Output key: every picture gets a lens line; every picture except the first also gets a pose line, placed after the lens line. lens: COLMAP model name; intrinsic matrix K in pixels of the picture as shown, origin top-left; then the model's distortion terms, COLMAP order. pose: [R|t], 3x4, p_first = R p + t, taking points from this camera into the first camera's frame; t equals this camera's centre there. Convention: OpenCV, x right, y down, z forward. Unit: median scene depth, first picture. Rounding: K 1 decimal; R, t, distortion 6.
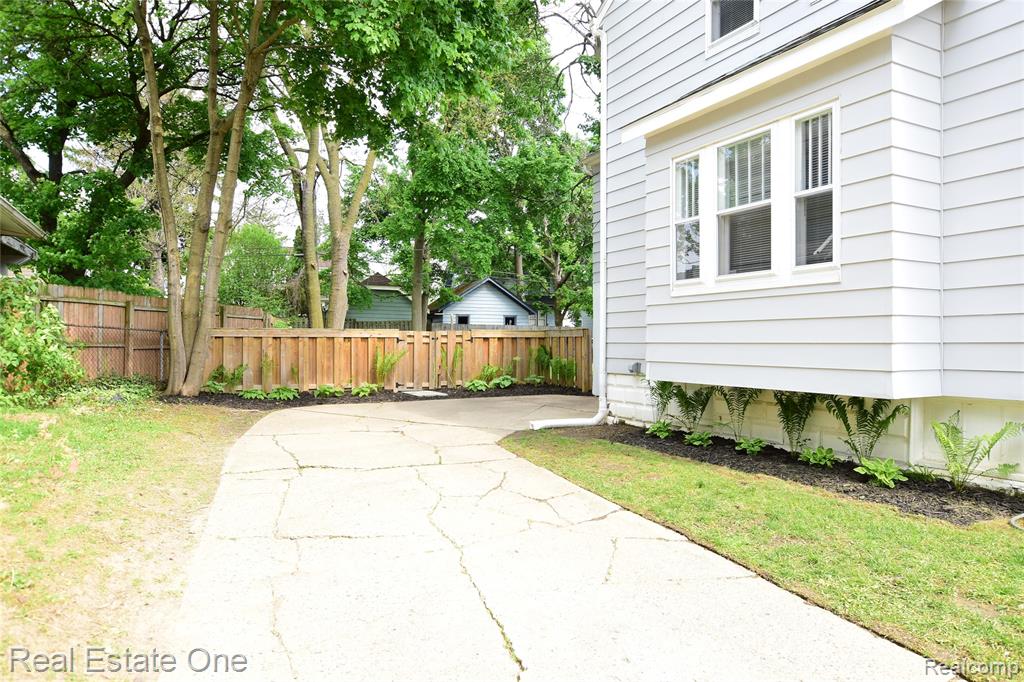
lens RADIAL K [[652.9, 0, 512.0], [0, 652.9, 341.0], [0, 0, 1]] dist [0.003136, -0.001145]
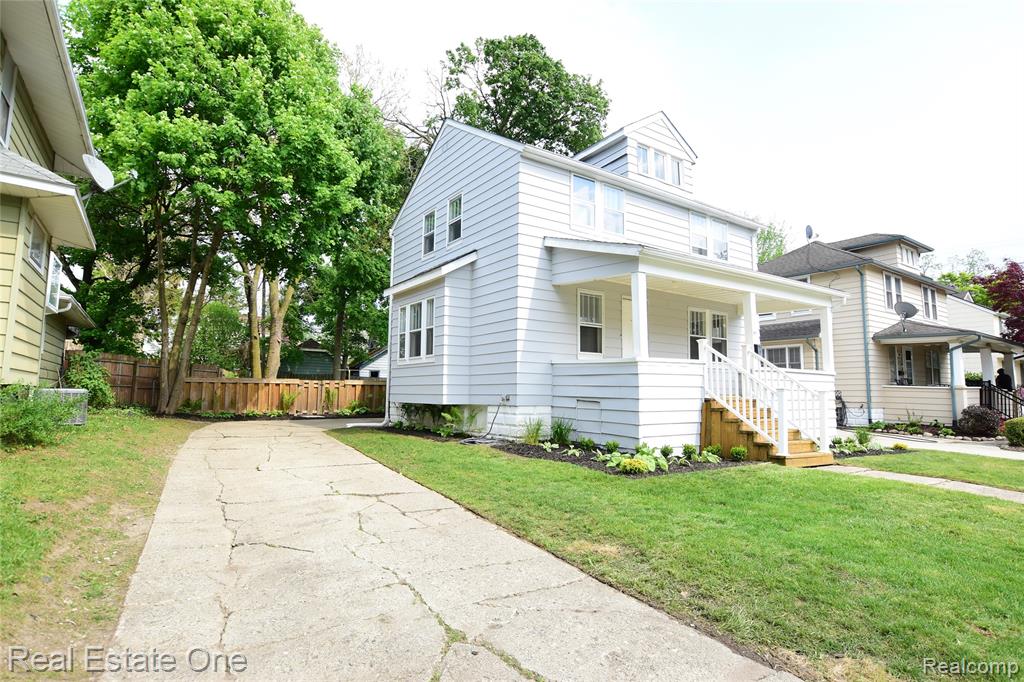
lens RADIAL K [[537.2, 0, 512.0], [0, 537.2, 341.0], [0, 0, 1]] dist [-0.015745, 0.000768]
pose [[0.992056, 0.020179, 0.124169, 0.212673], [-0.008352, 0.995438, -0.095044, 0.012253], [-0.125520, 0.093251, 0.987699, -0.488205]]
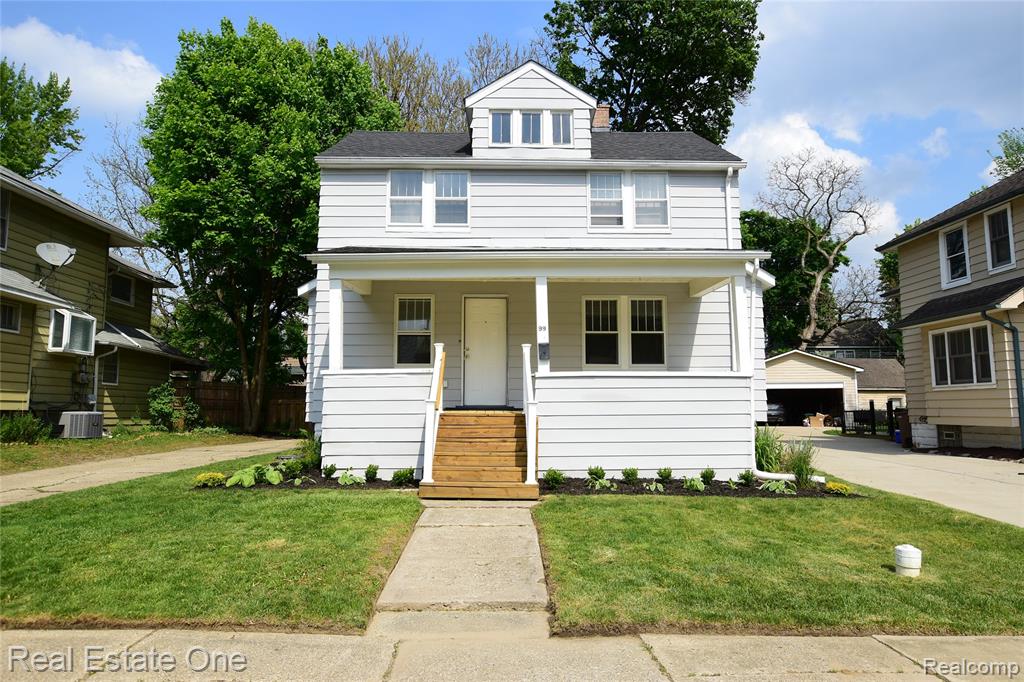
lens RADIAL K [[652.9, 0, 512.0], [0, 652.9, 341.0], [0, 0, 1]] dist [0.003136, -0.001145]
pose [[0.898312, -0.052232, -0.436243, 0.974536], [0.005936, 0.994261, -0.106820, 0.017574], [0.439319, 0.093368, 0.893466, -0.441164]]
